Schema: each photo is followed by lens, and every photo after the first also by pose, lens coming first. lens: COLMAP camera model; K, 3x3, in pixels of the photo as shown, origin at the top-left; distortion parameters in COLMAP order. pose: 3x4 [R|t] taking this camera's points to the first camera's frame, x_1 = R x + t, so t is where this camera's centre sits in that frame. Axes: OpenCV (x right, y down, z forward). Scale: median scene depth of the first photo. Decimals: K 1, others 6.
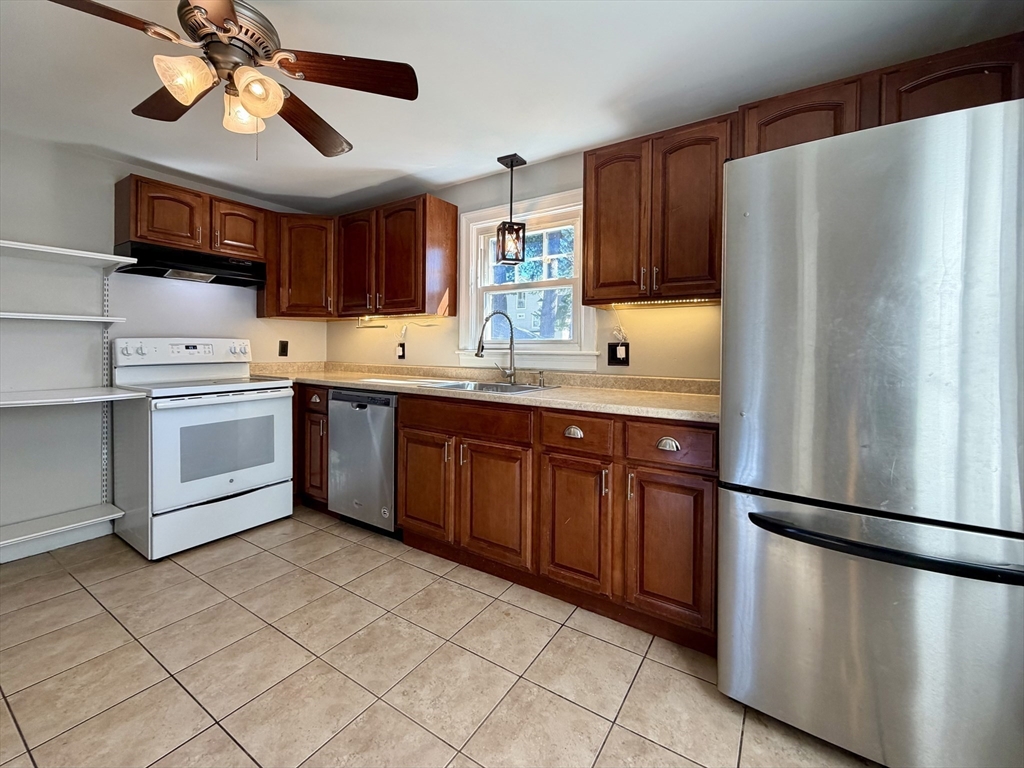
lens RADIAL K [[425.3, 0, 508.3], [0, 425.3, 377.7], [0, 0, 1]] dist [-0.000058, -0.000005]
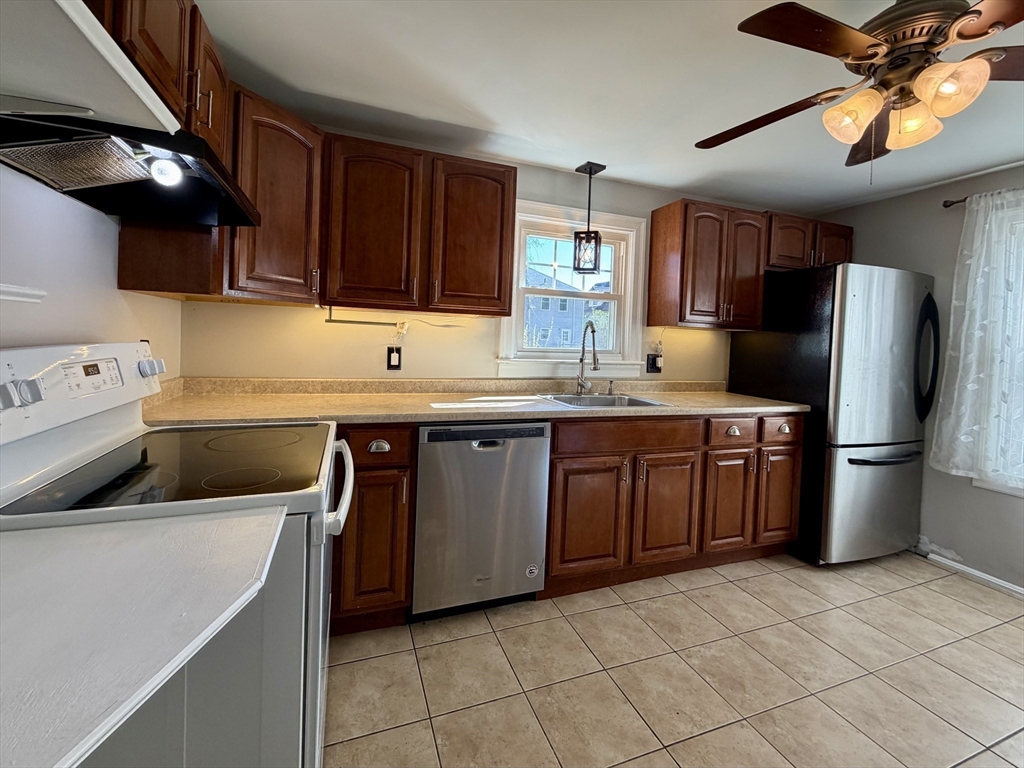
lens RADIAL K [[439.5, 0, 503.0], [0, 439.5, 372.7], [0, 0, 1]] dist [0.000388, 0.000314]
pose [[0.596393, -0.048924, 0.801200, -0.987798], [0.023006, 0.998773, 0.043863, -0.091331], [-0.802363, -0.007727, 0.596786, 0.575903]]
